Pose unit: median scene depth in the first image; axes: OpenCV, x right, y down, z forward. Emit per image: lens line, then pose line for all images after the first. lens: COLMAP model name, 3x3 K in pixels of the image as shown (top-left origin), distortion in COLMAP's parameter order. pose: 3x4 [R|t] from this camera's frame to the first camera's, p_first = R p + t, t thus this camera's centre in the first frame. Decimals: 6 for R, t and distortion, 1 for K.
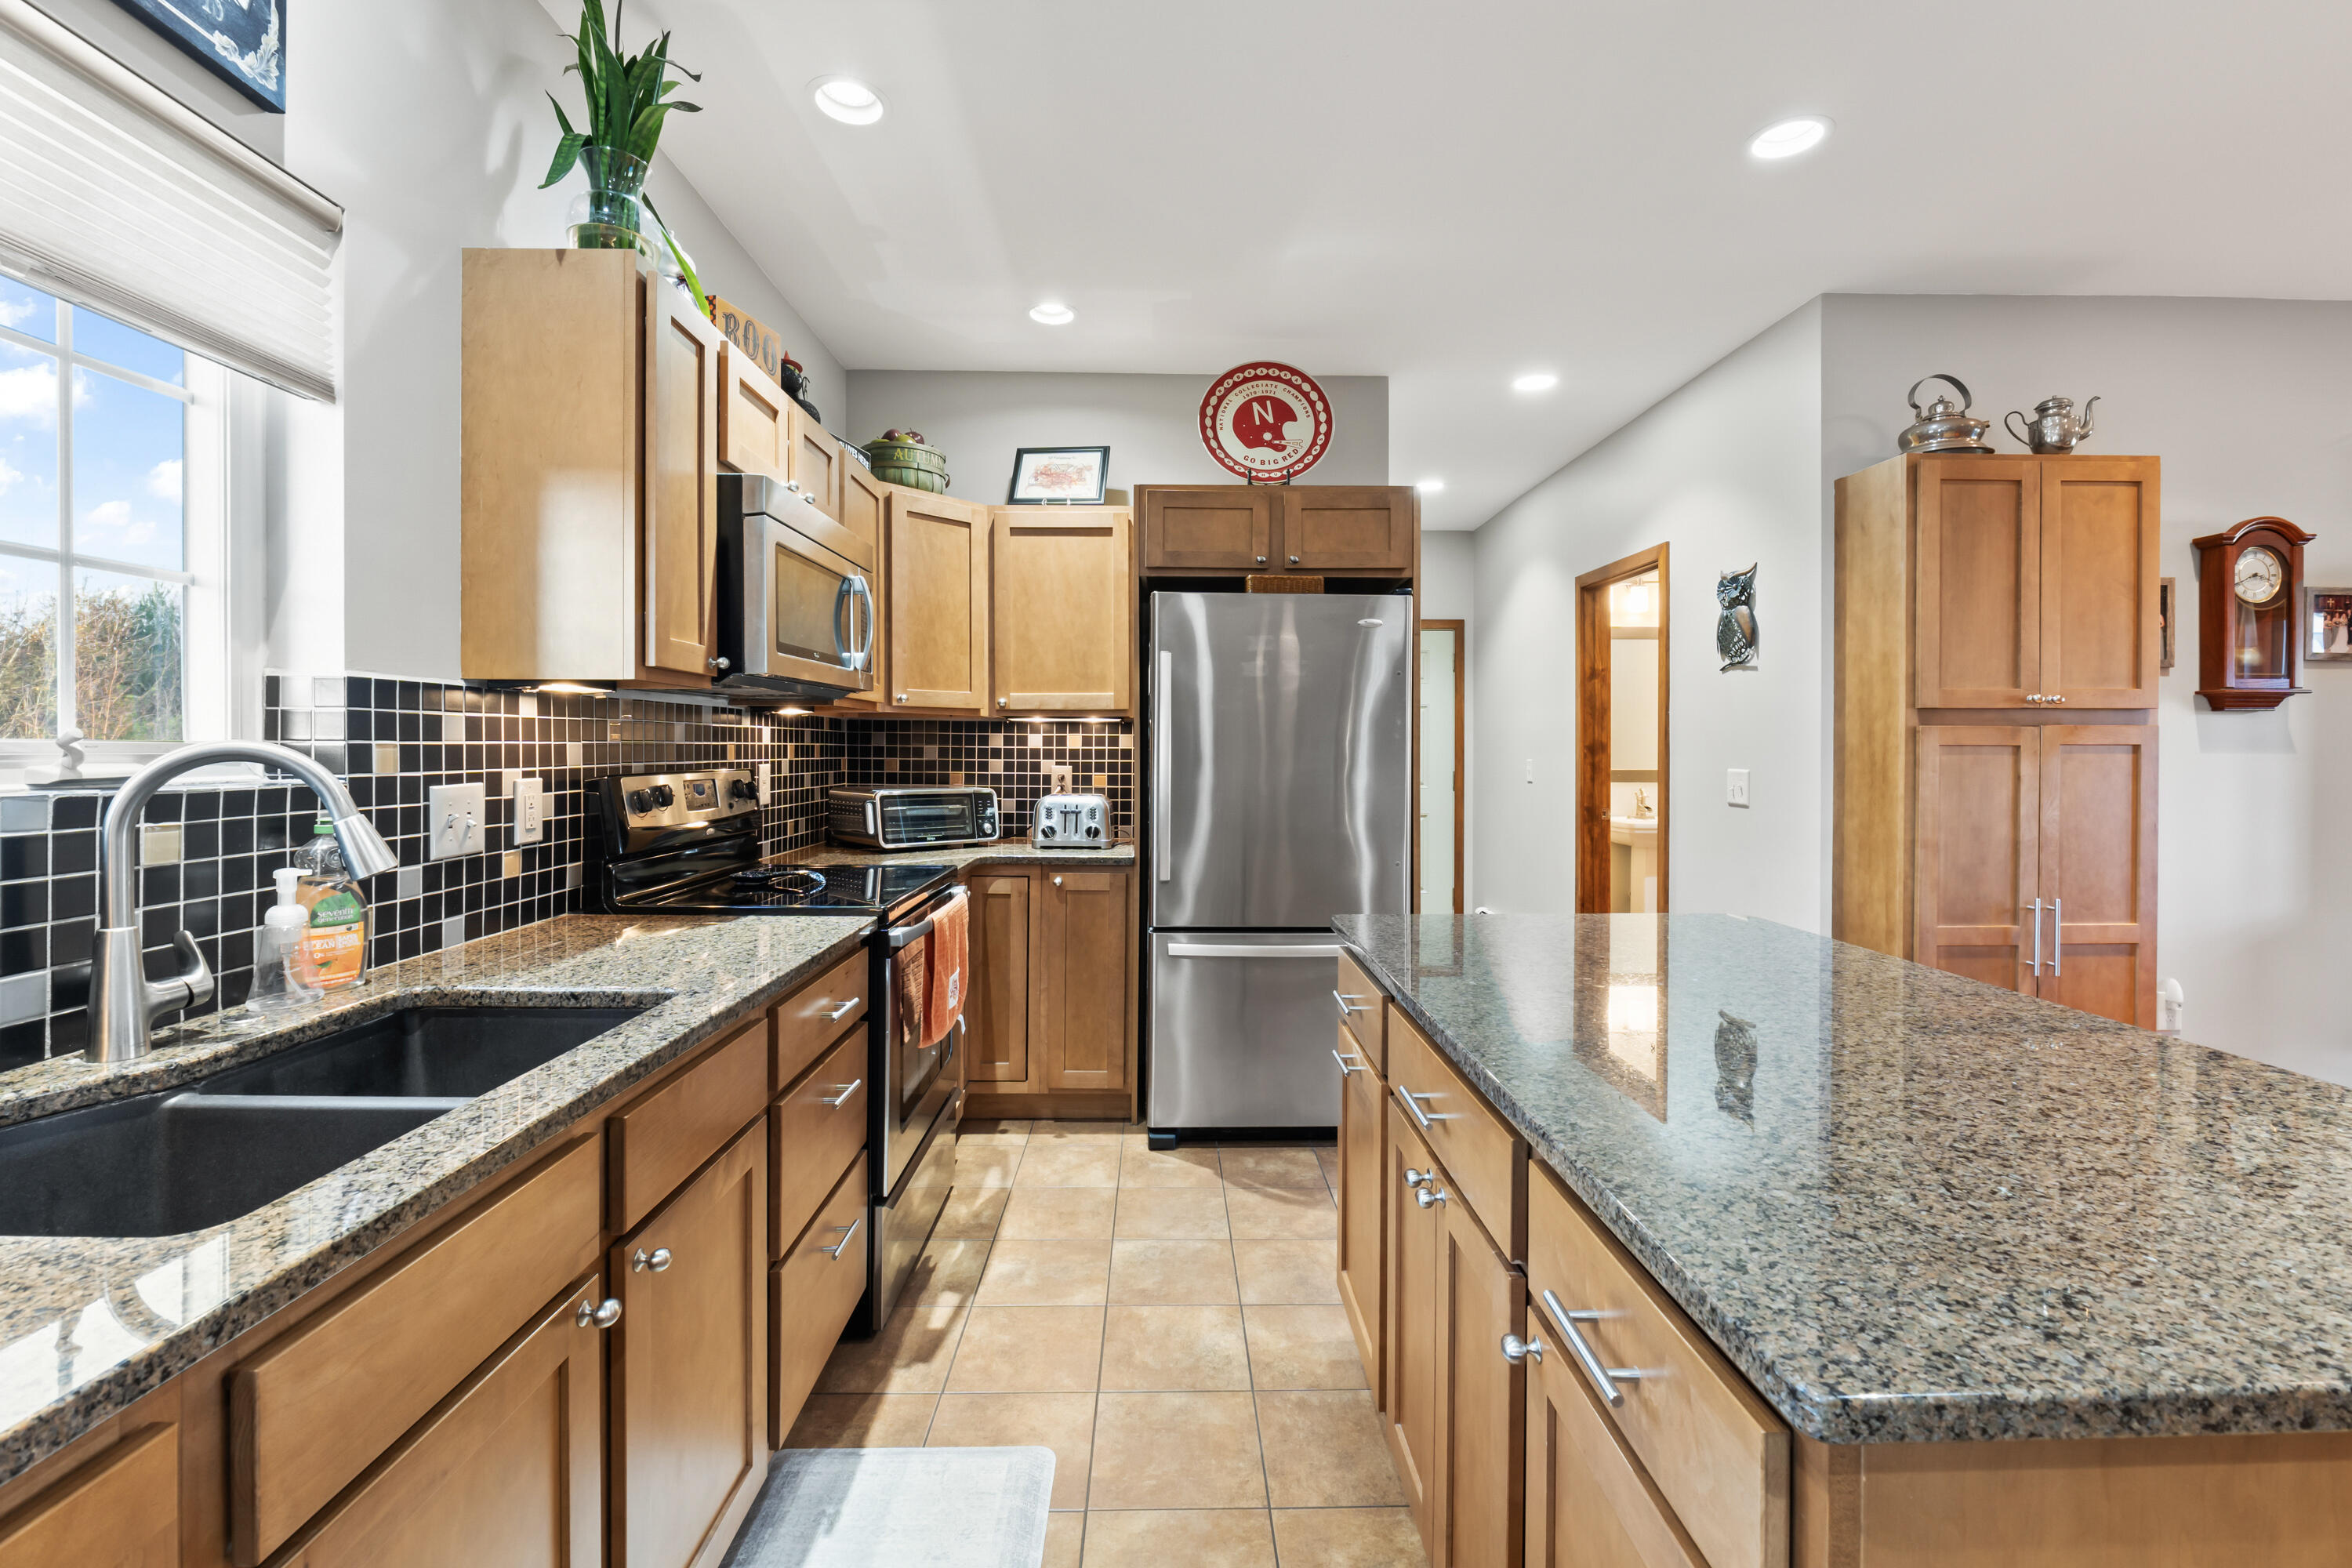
lens RADIAL K [[993.7, 0, 1182.6], [0, 993.7, 748.4], [0, 0, 1]] dist [-0.005874, -0.000776]
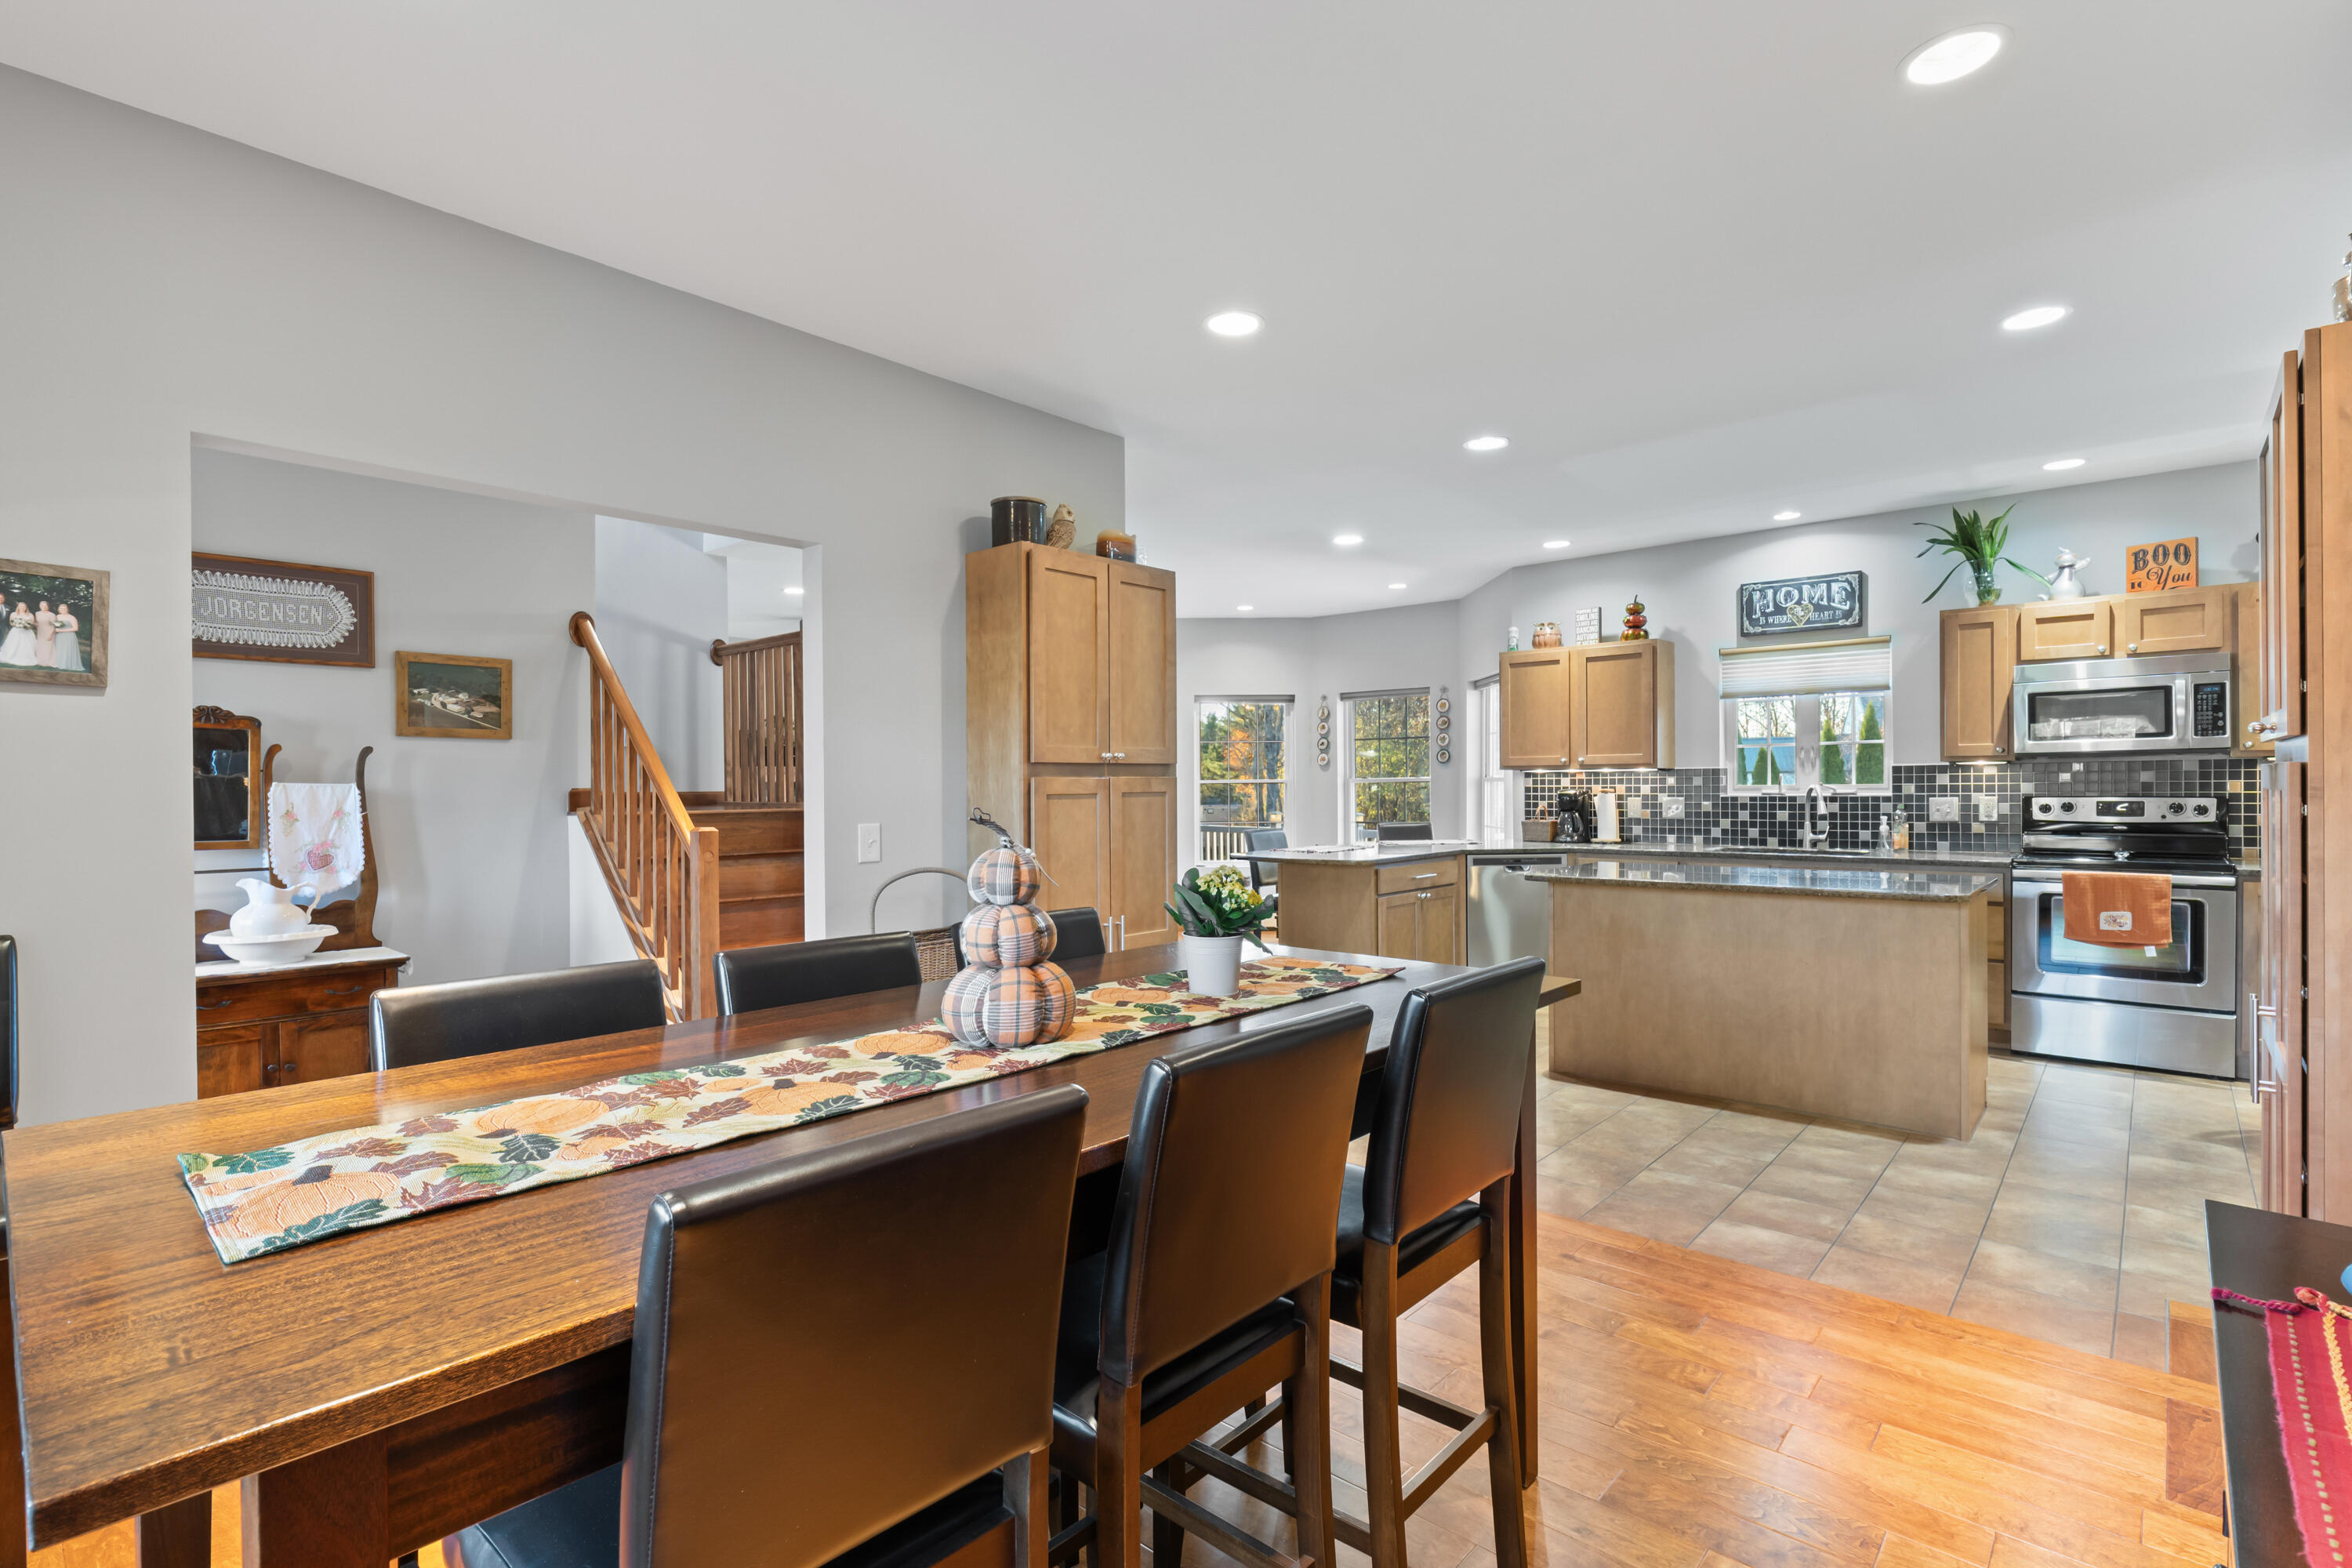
lens RADIAL K [[1107.2, 0, 1178.6], [0, 1107.2, 777.3], [0, 0, 1]] dist [0.002875, -0.000461]
pose [[-0.687145, -0.001849, -0.726518, 1.915334], [0.007793, 0.999920, -0.009915, -0.006111], [0.726478, -0.012475, -0.687076, 0.934941]]
